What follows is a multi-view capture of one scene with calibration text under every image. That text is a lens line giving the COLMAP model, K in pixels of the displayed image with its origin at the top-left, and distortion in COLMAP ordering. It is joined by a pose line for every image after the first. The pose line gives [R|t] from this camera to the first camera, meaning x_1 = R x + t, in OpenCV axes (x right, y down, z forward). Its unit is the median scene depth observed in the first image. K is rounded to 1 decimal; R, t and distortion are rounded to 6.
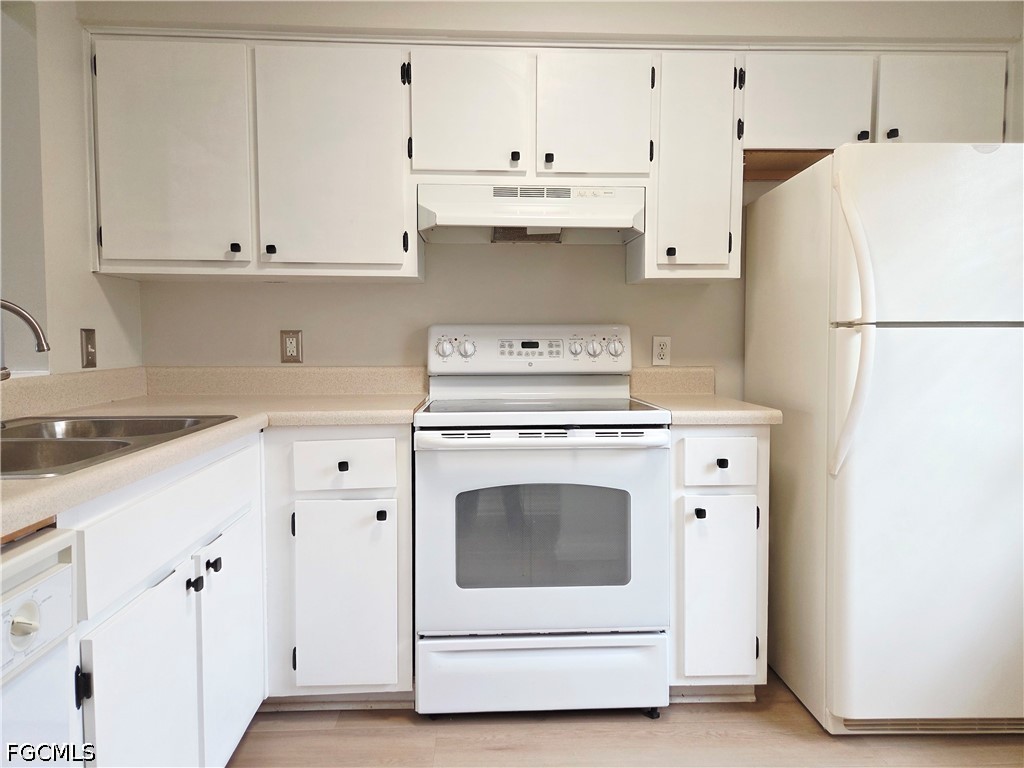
lens RADIAL K [[686.0, 0, 515.2], [0, 686.0, 375.7], [0, 0, 1]] dist [0.042441, -0.022514]
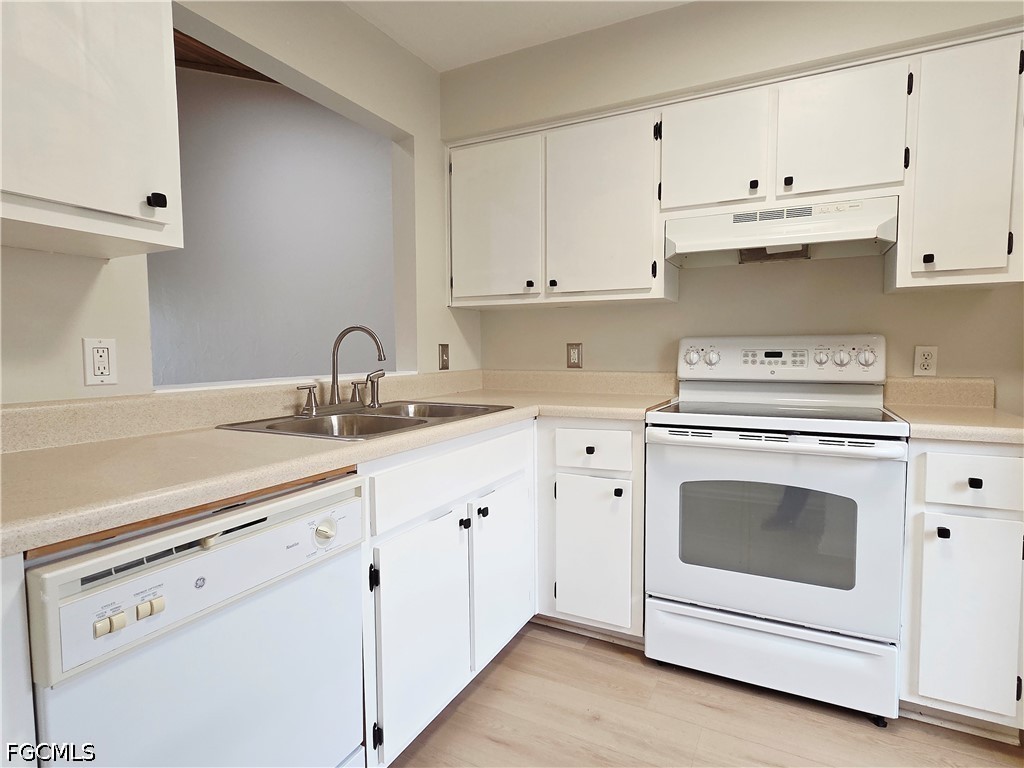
lens RADIAL K [[547.9, 0, 513.7], [0, 547.9, 382.5], [0, 0, 1]] dist [-0.002052, 0.000360]
pose [[0.863567, 0.027003, -0.503511, 0.120138], [-0.020430, 0.999619, 0.018571, -0.009300], [0.503821, -0.005750, 0.863789, 0.043774]]
